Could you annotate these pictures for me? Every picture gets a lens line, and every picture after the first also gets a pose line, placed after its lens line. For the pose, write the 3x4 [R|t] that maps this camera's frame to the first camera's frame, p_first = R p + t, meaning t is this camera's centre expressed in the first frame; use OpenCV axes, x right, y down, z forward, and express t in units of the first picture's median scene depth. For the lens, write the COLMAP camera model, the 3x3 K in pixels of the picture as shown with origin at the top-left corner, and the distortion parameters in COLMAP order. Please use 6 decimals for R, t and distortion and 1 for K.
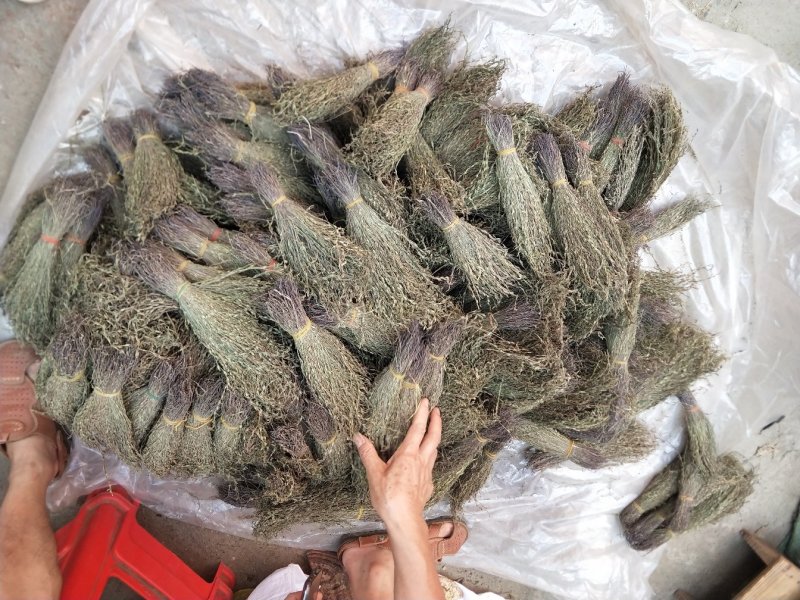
lens RADIAL K [[635.5, 0, 402.7], [0, 635.5, 303.3], [0, 0, 1]] dist [0.003822, -0.005280]
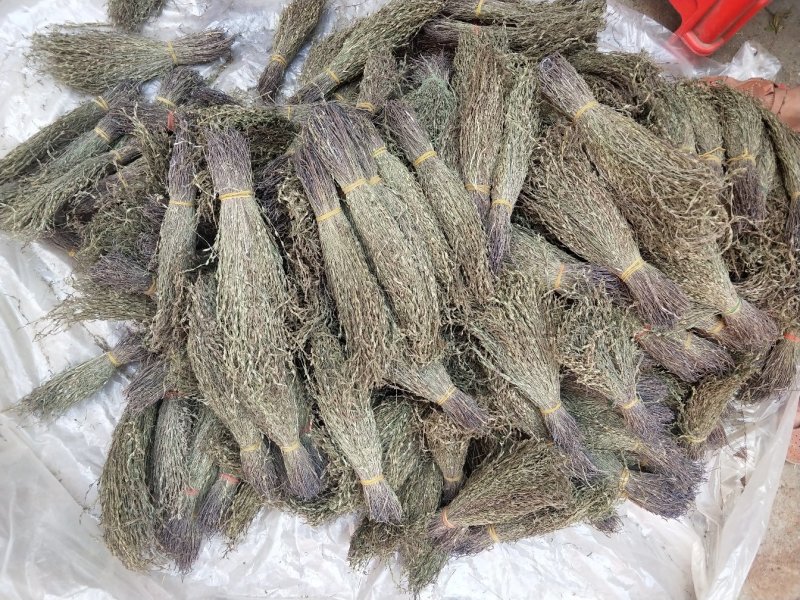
lens RADIAL K [[635.5, 0, 402.7], [0, 635.5, 303.3], [0, 0, 1]] dist [0.003822, -0.005280]
pose [[-0.944327, 0.039310, -0.326650, 0.356036], [0.021719, -0.983223, -0.181111, 0.121074], [-0.328289, -0.178122, 0.927631, 0.251876]]
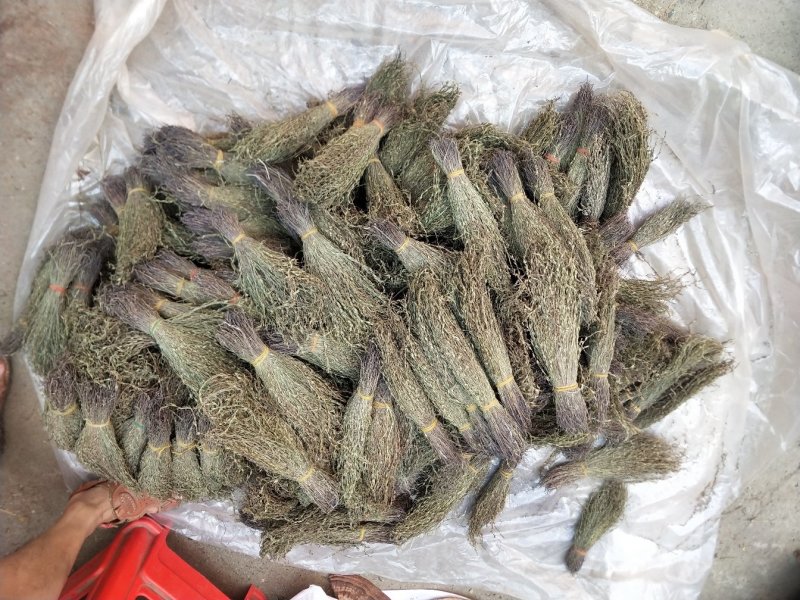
lens RADIAL K [[635.5, 0, 402.7], [0, 635.5, 303.3], [0, 0, 1]] dist [0.003822, -0.005280]
pose [[0.986750, -0.062448, -0.149748, 0.203597], [0.056622, 0.997475, -0.042867, 0.008251], [0.152046, 0.033820, 0.987795, -0.015367]]
